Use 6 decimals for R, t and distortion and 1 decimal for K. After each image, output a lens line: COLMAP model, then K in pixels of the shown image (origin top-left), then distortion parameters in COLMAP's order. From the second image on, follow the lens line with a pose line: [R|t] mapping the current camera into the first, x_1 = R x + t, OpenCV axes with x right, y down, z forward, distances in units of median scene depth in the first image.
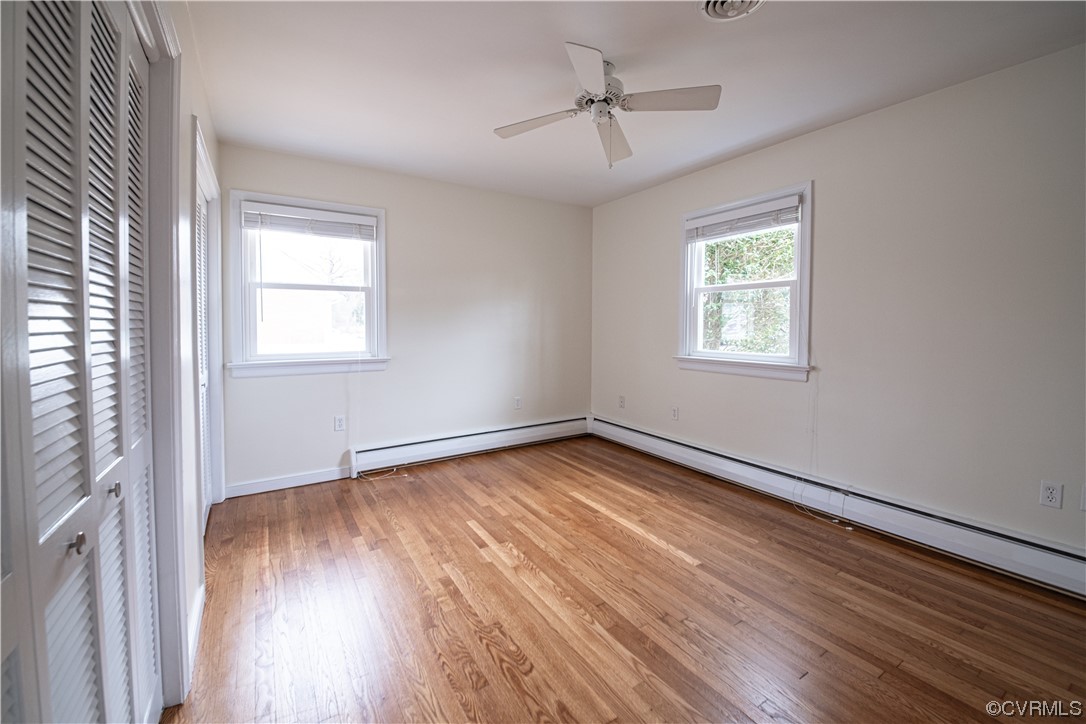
lens RADIAL K [[458.7, 0, 539.7], [0, 458.7, 336.4], [0, 0, 1]] dist [-0.001072, -0.011357]
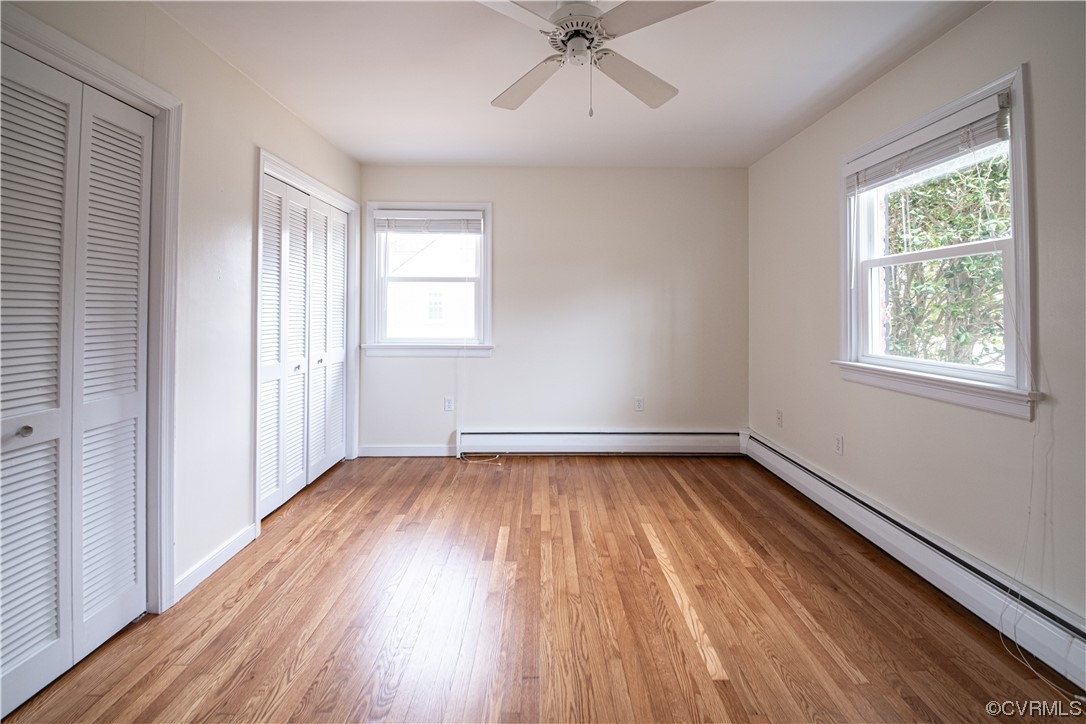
lens RADIAL K [[458.7, 0, 488.9], [0, 458.7, 305.0], [0, 0, 1]] dist [-0.001072, -0.011357]
pose [[0.841049, -0.003033, -0.540950, 0.298067], [-0.020833, 0.999061, -0.037992, -0.006309], [0.540557, 0.043222, 0.840196, 0.176952]]
